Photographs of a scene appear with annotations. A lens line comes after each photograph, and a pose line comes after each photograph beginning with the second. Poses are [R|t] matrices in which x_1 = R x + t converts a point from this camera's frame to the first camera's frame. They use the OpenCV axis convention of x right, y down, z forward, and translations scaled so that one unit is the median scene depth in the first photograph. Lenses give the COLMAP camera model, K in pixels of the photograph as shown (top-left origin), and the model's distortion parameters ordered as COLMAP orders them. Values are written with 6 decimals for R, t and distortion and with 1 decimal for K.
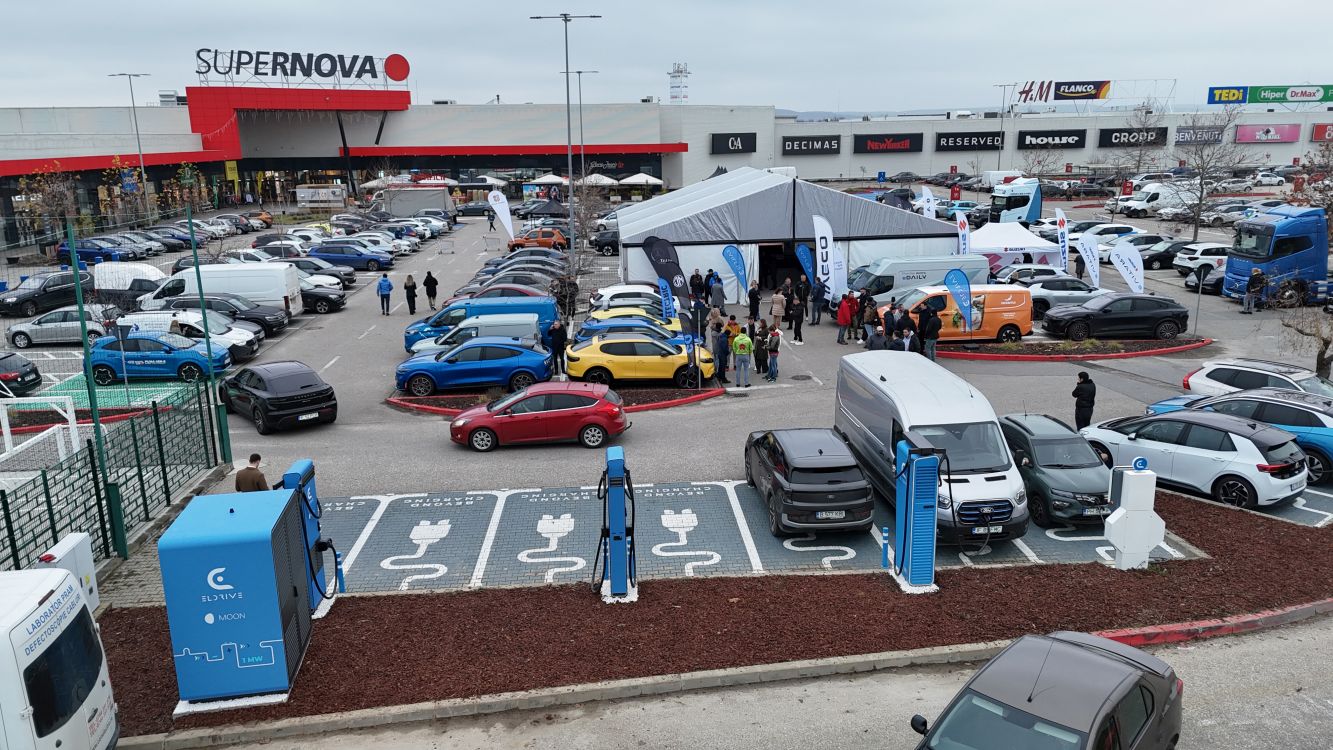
lens RADIAL K [[974.9, 0, 666.5], [0, 974.9, 375.0], [0, 0, 1]] dist [0.082002, -0.073062]
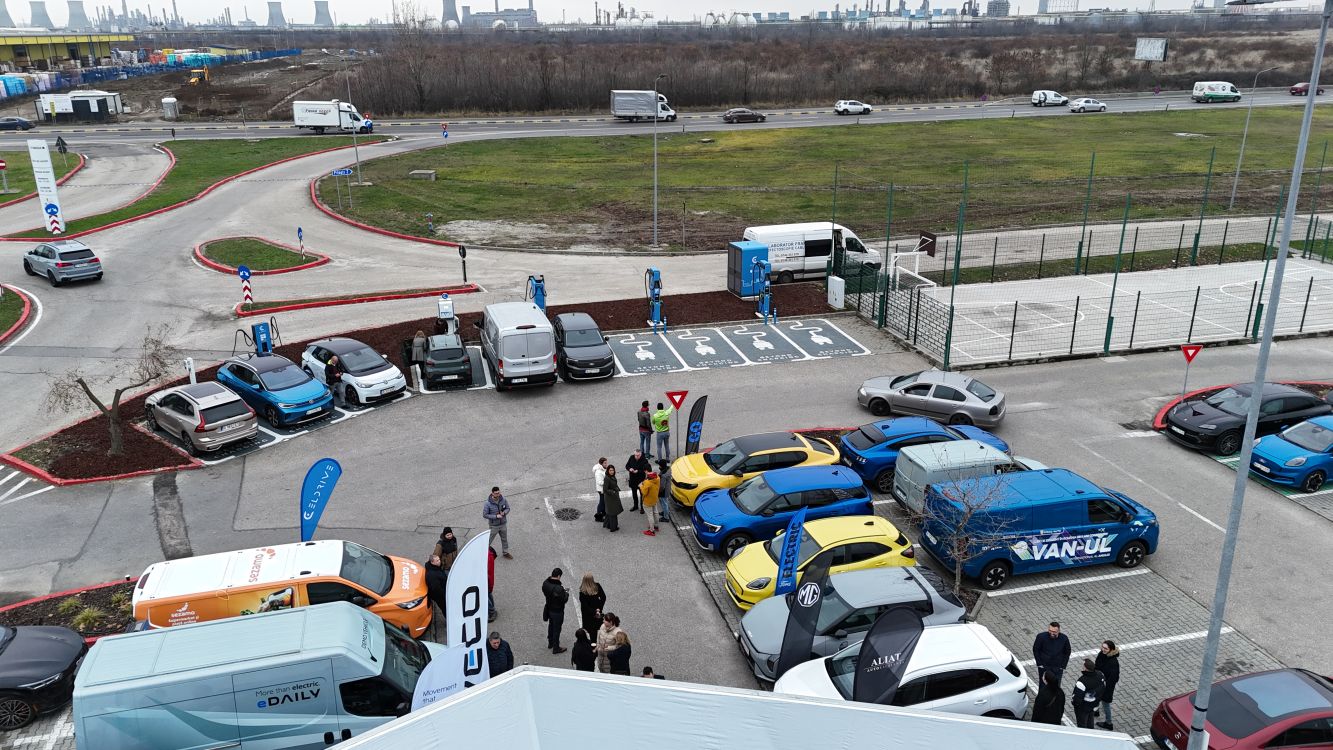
lens RADIAL K [[974.9, 0, 666.5], [0, 974.9, 375.0], [0, 0, 1]] dist [0.082002, -0.073062]
pose [[-0.983462, 0.077190, -0.163842, 0.269341], [-0.026167, 0.834582, 0.550262, -0.819900], [0.179214, 0.545449, -0.818760, 2.406893]]
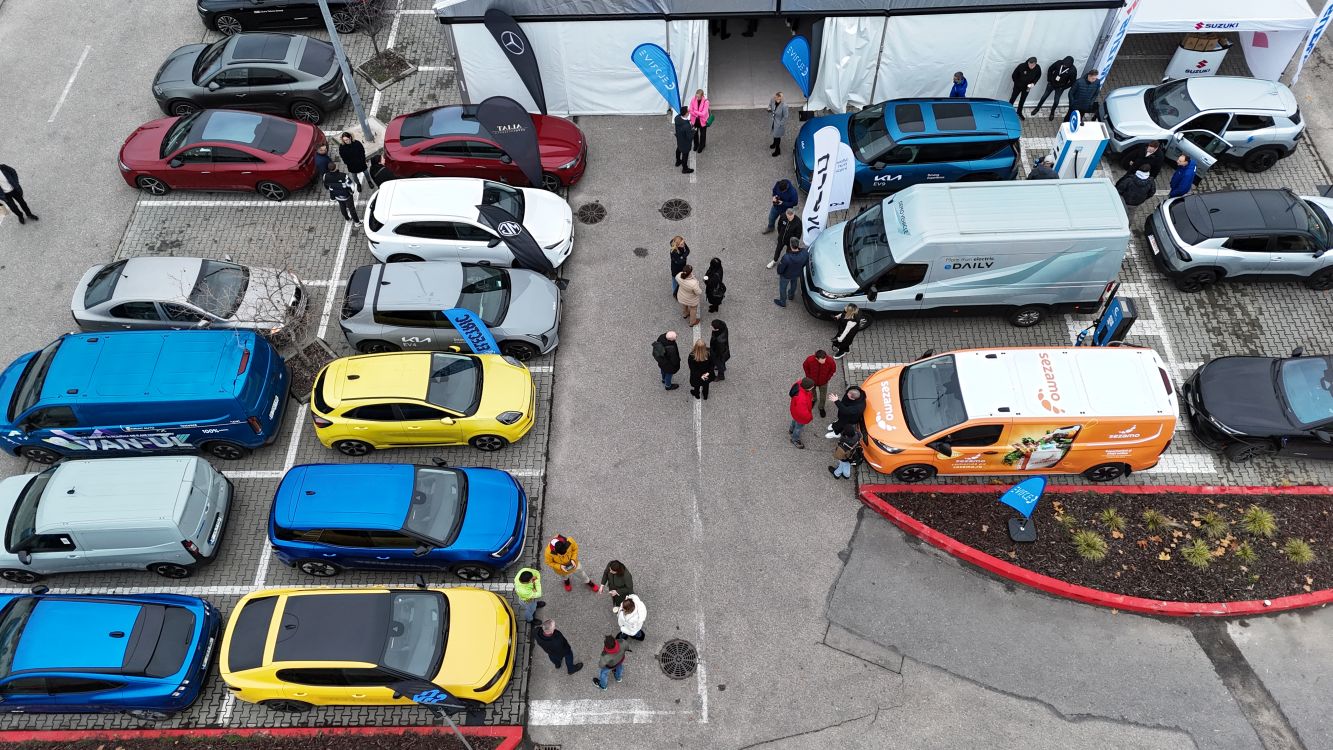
lens RADIAL K [[974.9, 0, 666.5], [0, 974.9, 375.0], [0, 0, 1]] dist [0.082002, -0.073062]
pose [[0.997636, 0.052682, -0.044120, 0.220385], [-0.010427, 0.750679, 0.660585, -0.703403], [0.067921, -0.658564, 0.749453, 1.025750]]
